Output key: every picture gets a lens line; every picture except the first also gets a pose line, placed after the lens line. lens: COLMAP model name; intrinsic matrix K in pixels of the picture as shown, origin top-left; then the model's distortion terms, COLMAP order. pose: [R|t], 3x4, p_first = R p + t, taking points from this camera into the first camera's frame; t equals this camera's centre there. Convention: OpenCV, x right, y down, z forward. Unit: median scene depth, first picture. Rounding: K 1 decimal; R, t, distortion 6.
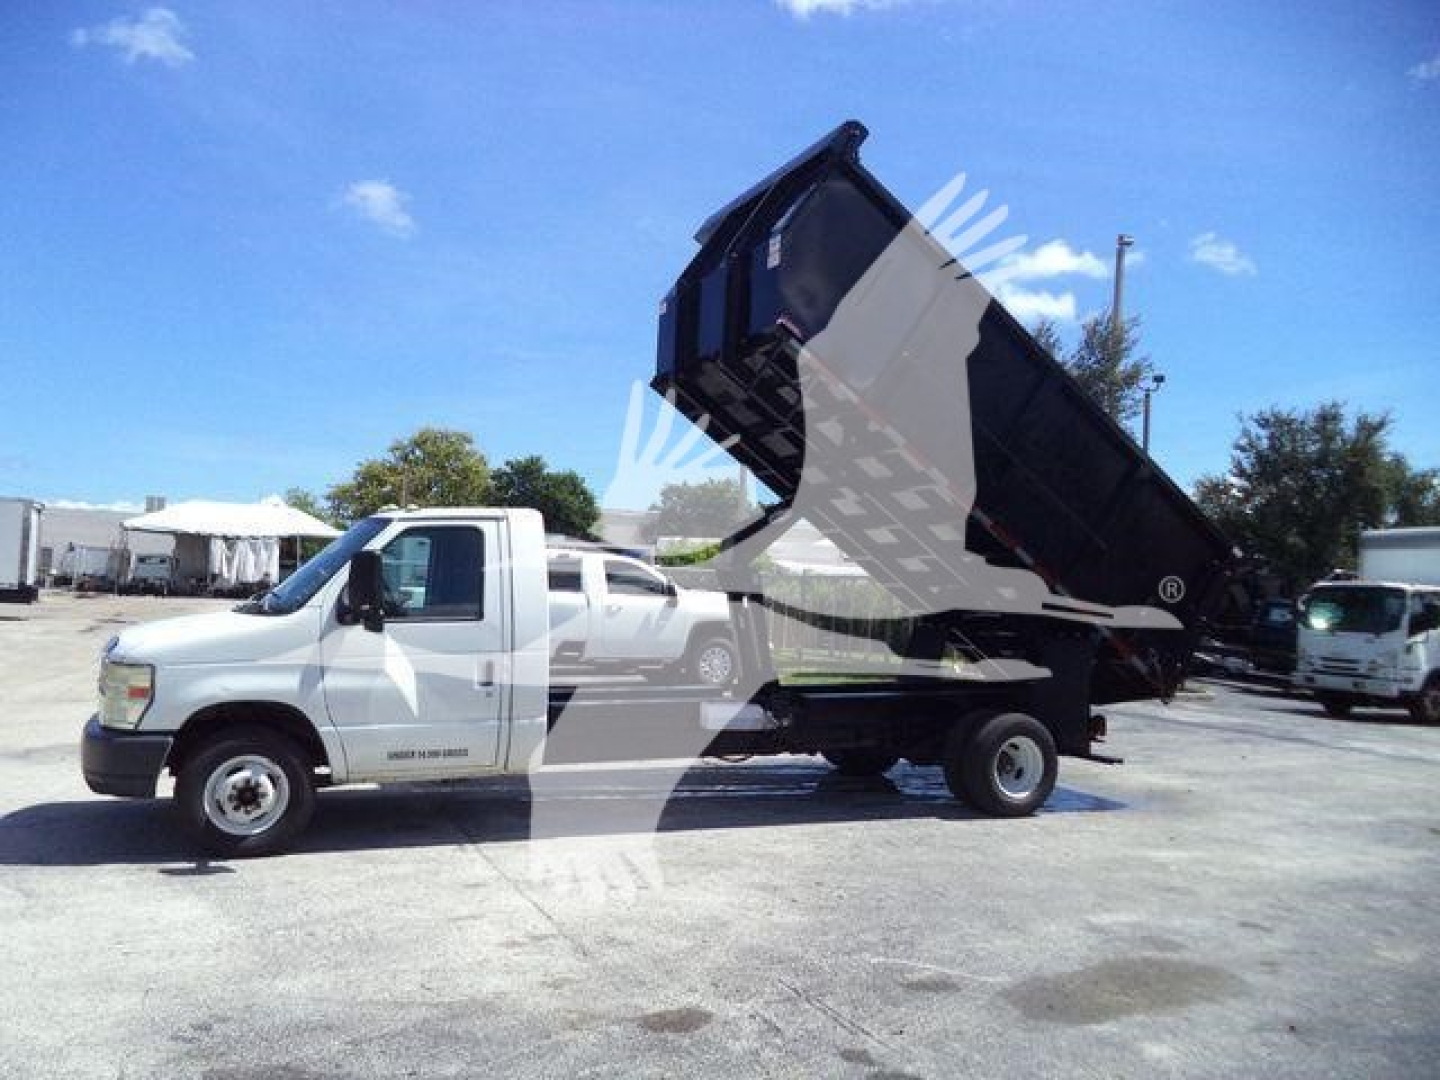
lens RADIAL K [[1176.3, 0, 733.6], [0, 1176.3, 558.6], [0, 0, 1]] dist [-0.026226, -0.001057]
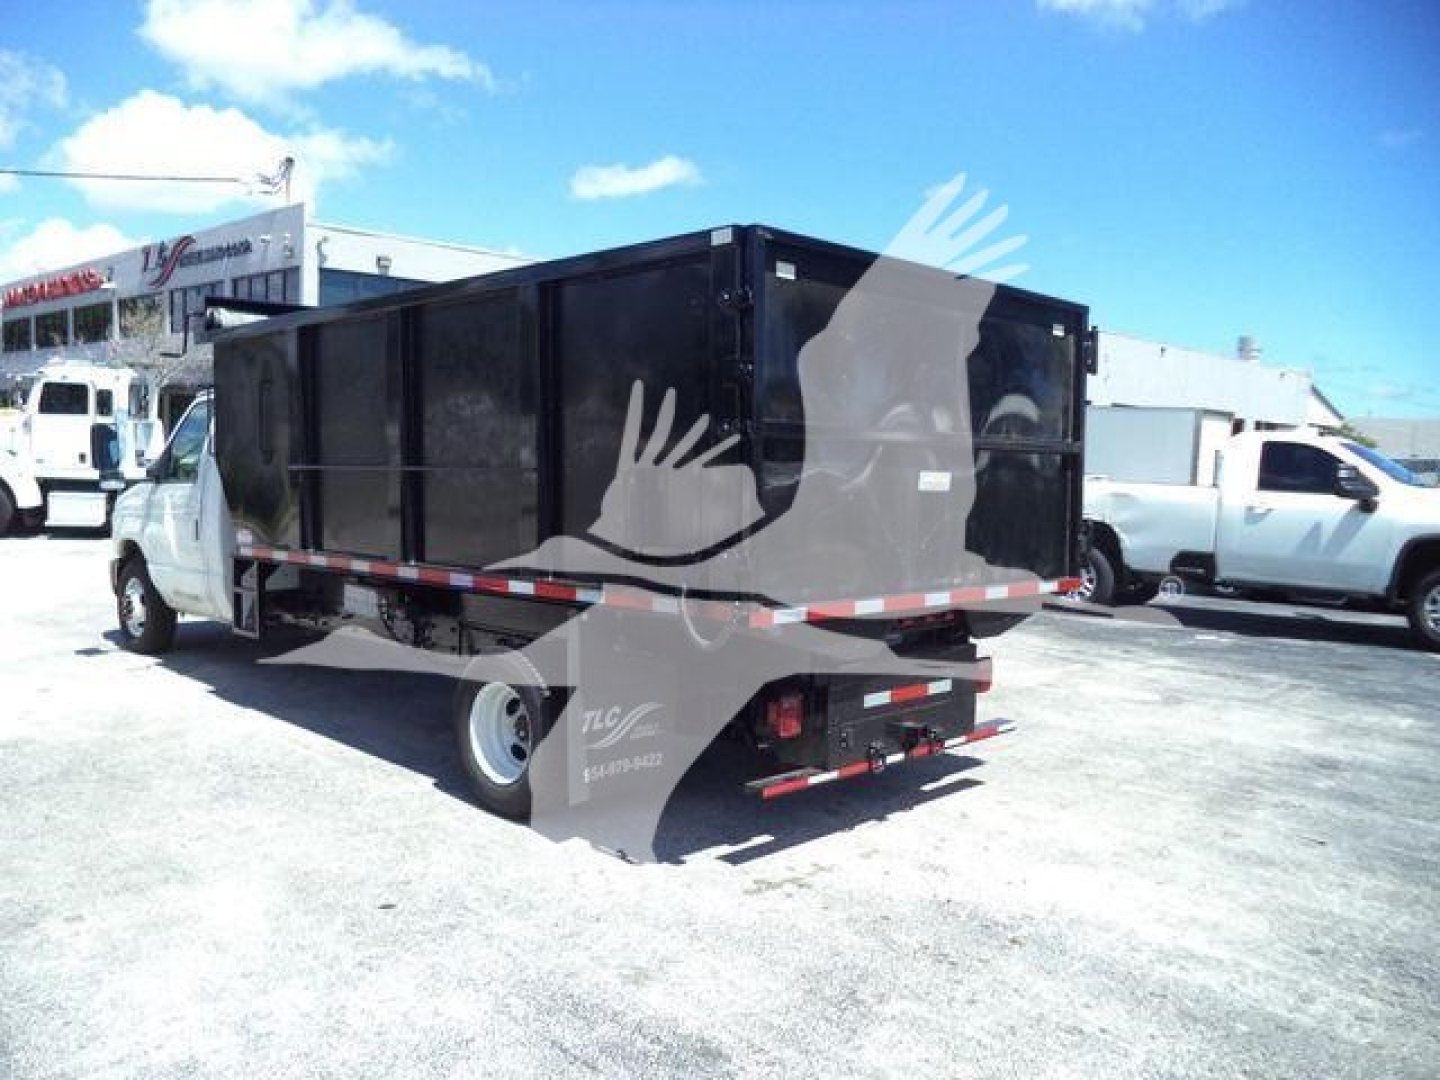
lens RADIAL K [[1176.3, 0, 733.6], [0, 1176.3, 558.6], [0, 0, 1]] dist [-0.026226, -0.001057]
pose [[0.360830, 0.055492, -0.930979, 1.012490], [0.006551, 0.998053, 0.062029, 0.061294], [0.932609, -0.028481, 0.359764, 1.080486]]
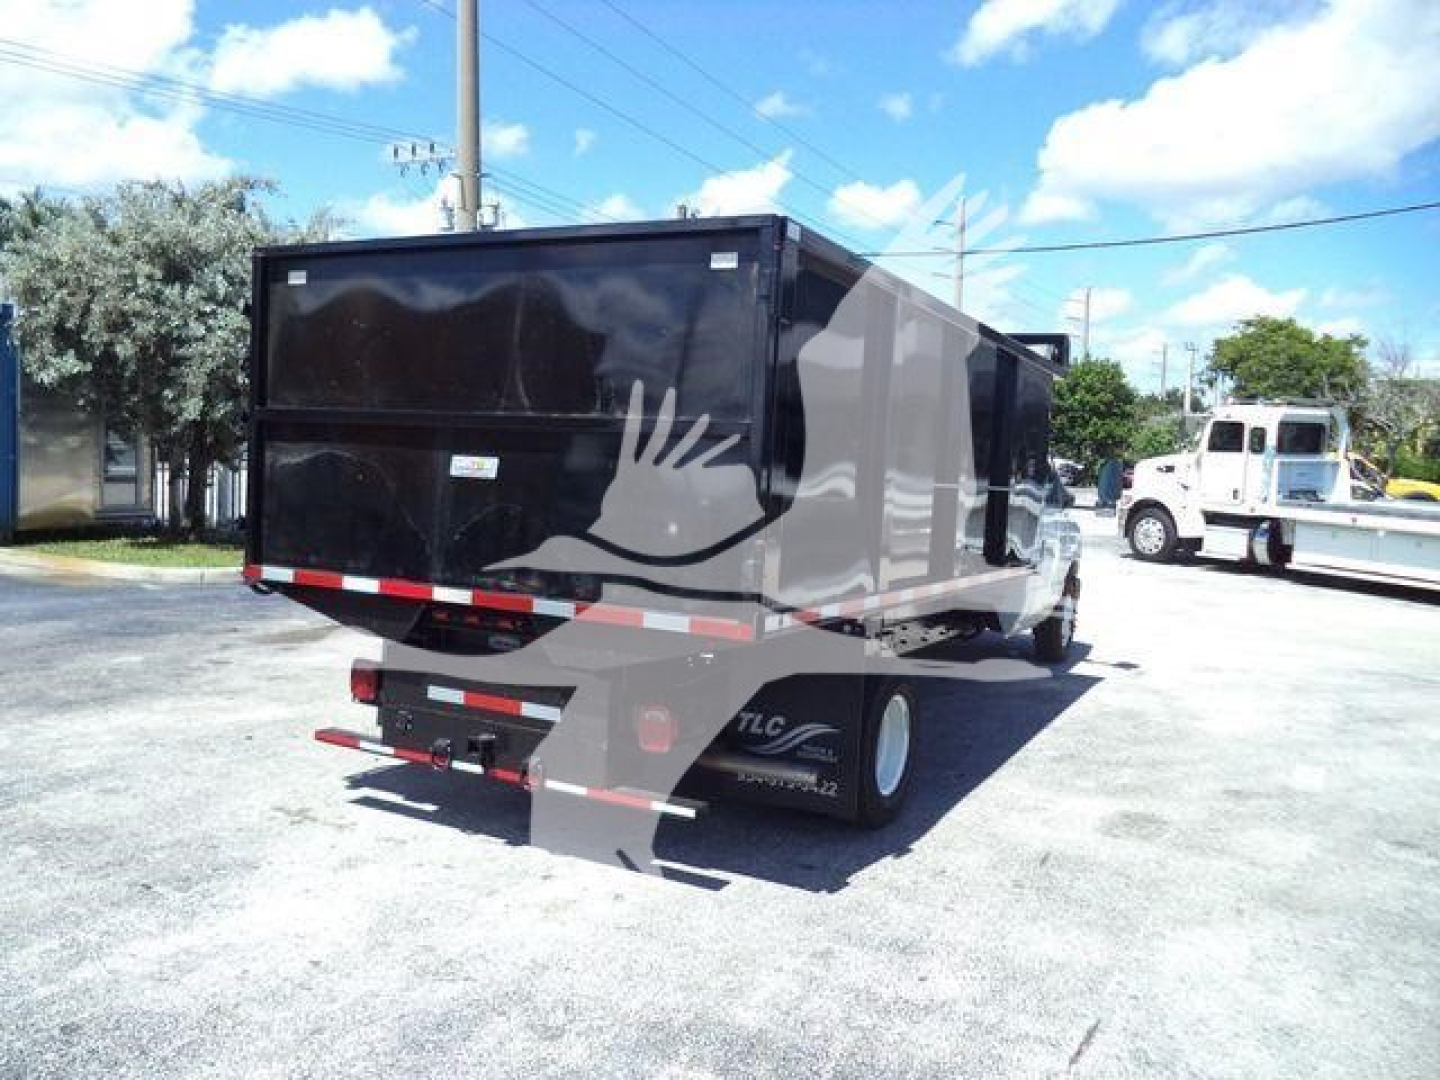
lens RADIAL K [[1172.0, 0, 697.9], [0, 1172.0, 537.9], [0, 0, 1]] dist [-0.017643, -0.004496]
pose [[-0.803868, -0.022295, -0.594390, 0.675194], [-0.049662, 0.998324, 0.029718, 0.073089], [0.592732, 0.053408, -0.803627, 2.034243]]
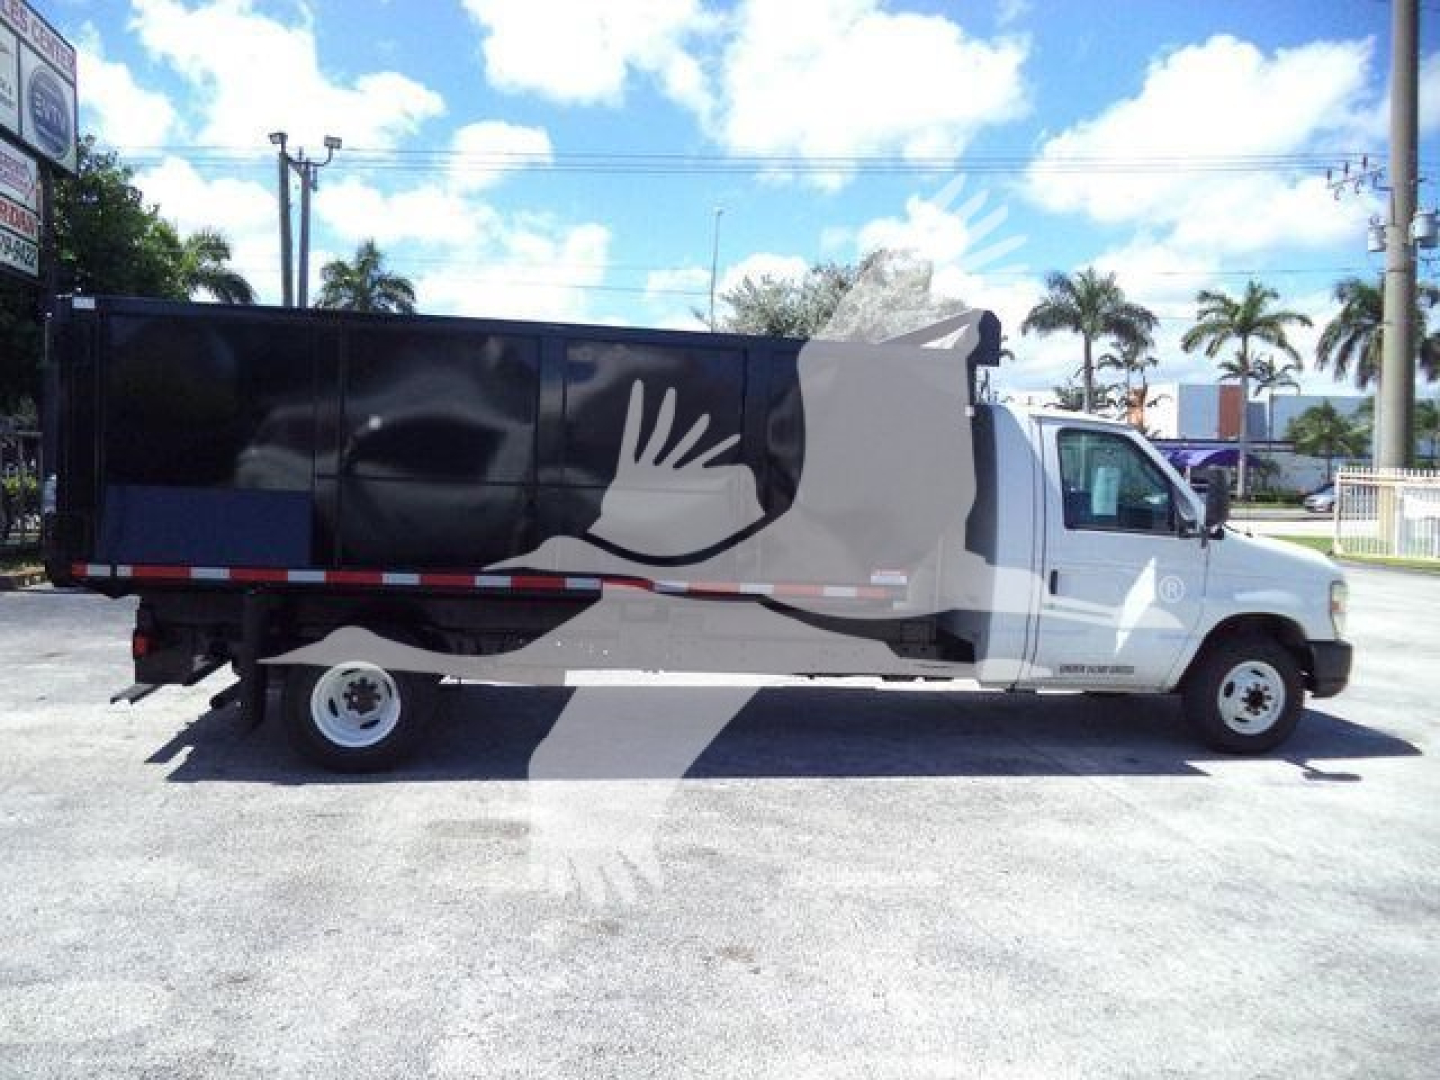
lens RADIAL K [[1174.5, 0, 715.2], [0, 1174.5, 542.8], [0, 0, 1]] dist [-0.012729, -0.018091]
pose [[-0.958466, -0.080730, 0.273544, -0.333066], [-0.071647, 0.996501, 0.043051, 0.048435], [-0.276062, 0.021665, -0.960896, 2.263815]]
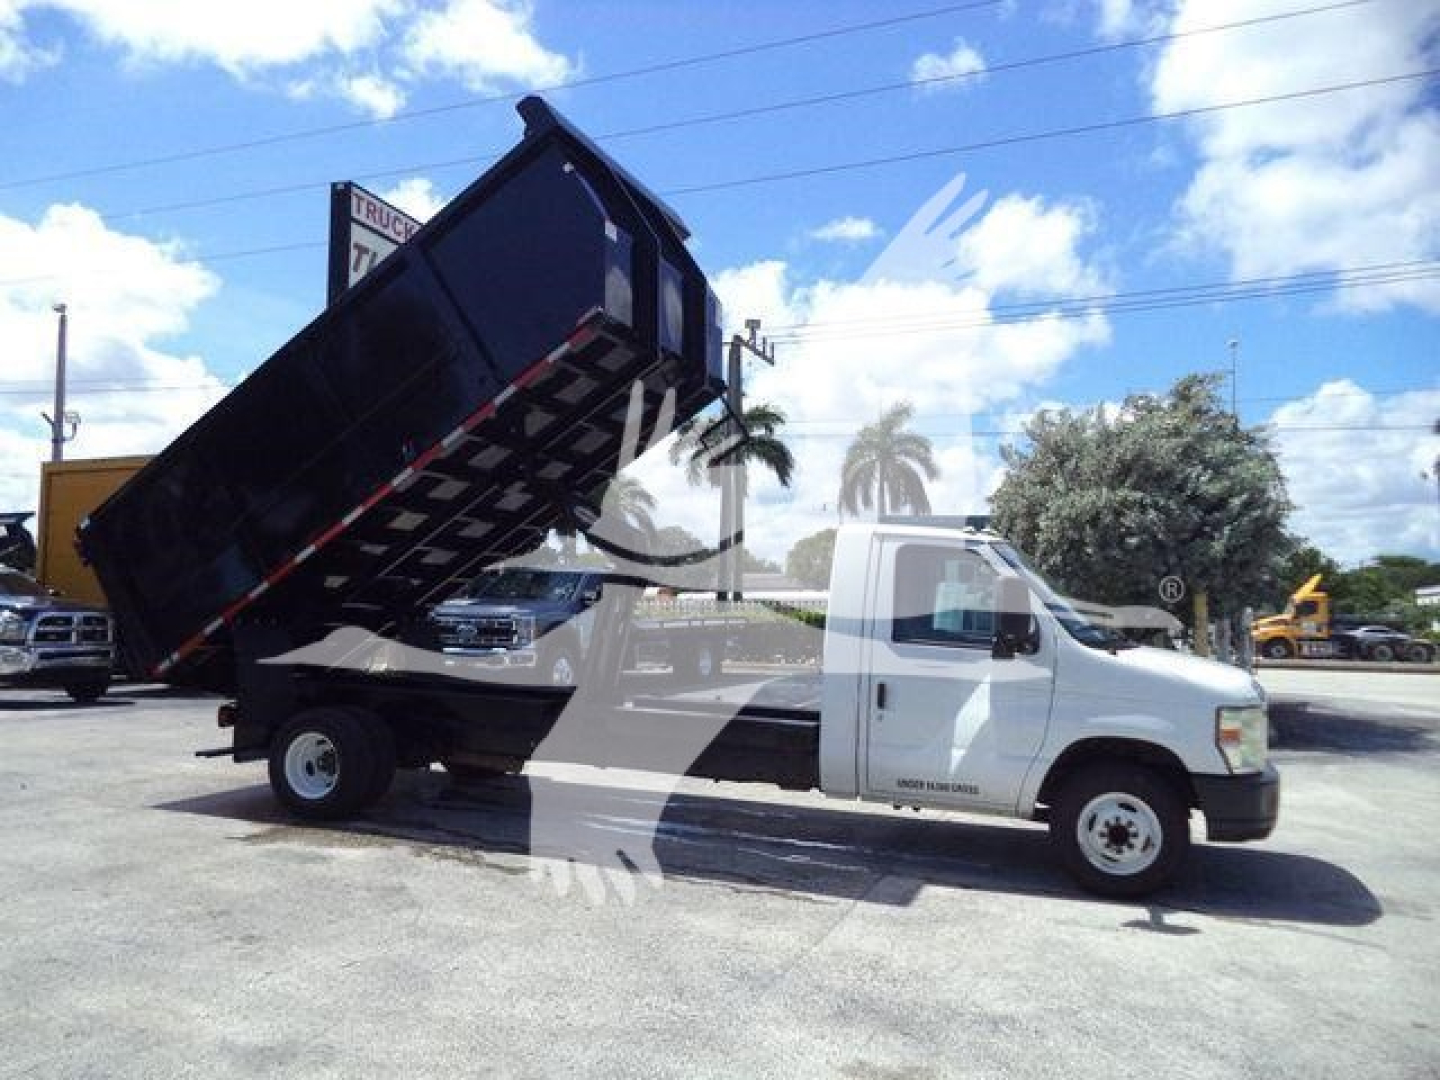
lens RADIAL K [[1178.8, 0, 718.0], [0, 1178.8, 524.8], [0, 0, 1]] dist [-0.002460, -0.044617]
pose [[-0.715807, -0.012296, 0.698190, -0.919997], [-0.078417, 0.994936, -0.062874, 0.032994], [-0.693882, -0.099756, -0.713146, 2.075362]]
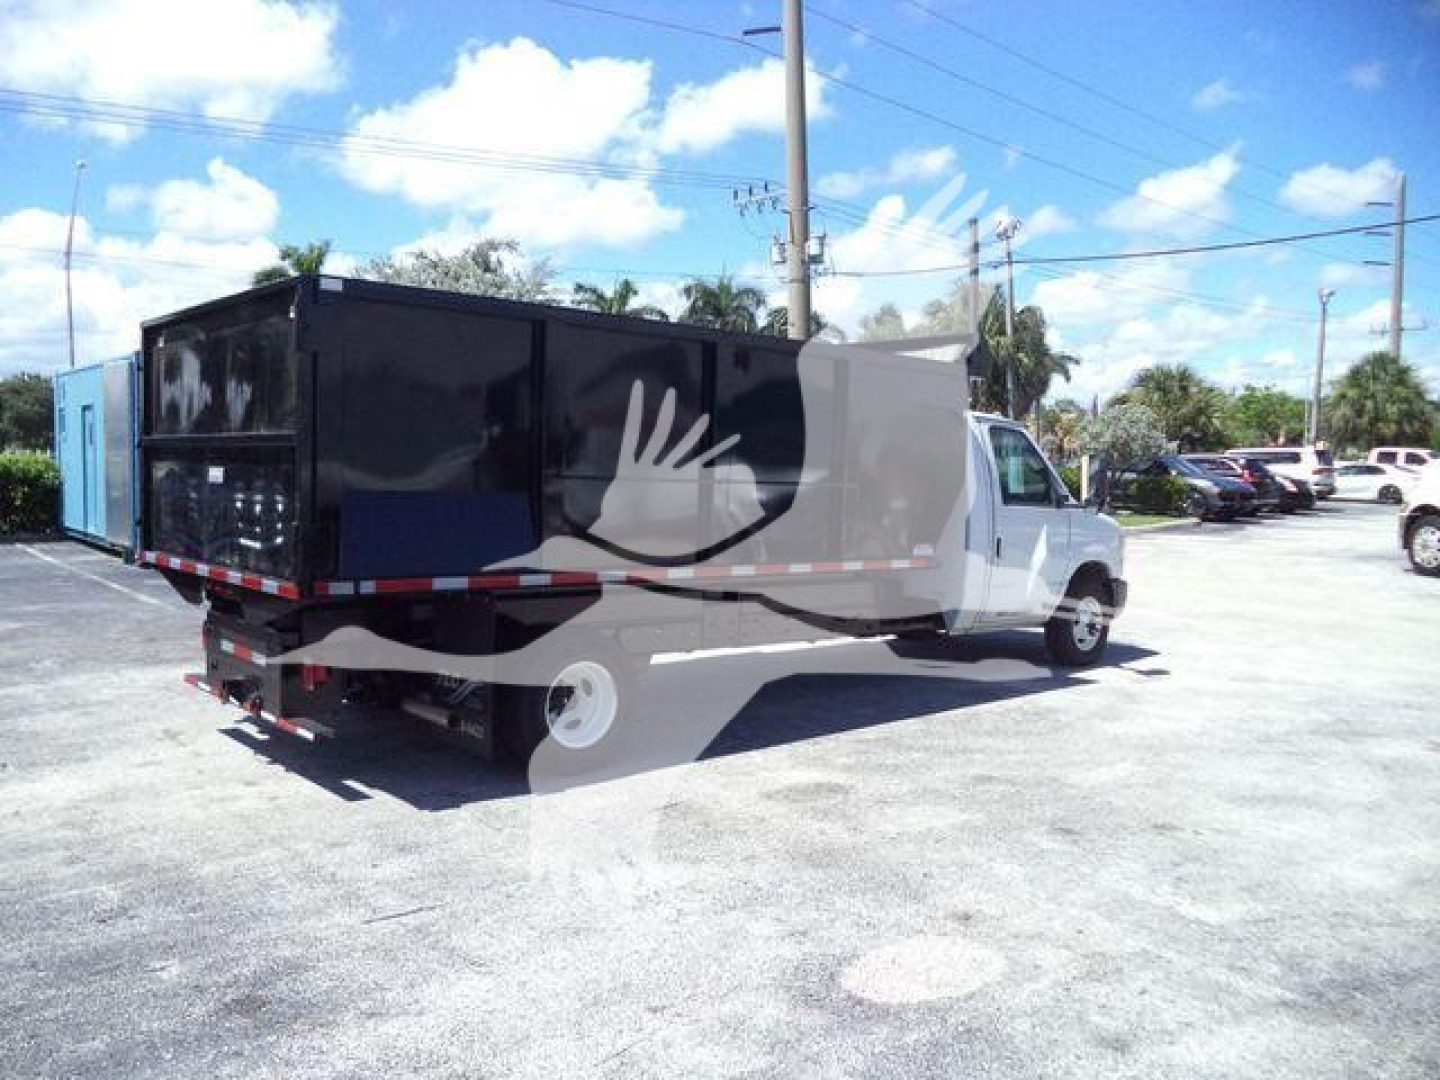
lens RADIAL K [[1174.5, 0, 715.2], [0, 1174.5, 542.8], [0, 0, 1]] dist [-0.012729, -0.018091]
pose [[-0.960849, -0.027515, -0.275703, 0.281285], [-0.037002, 0.998887, 0.029266, 0.072691], [0.274590, 0.038322, -0.960797, 2.364864]]
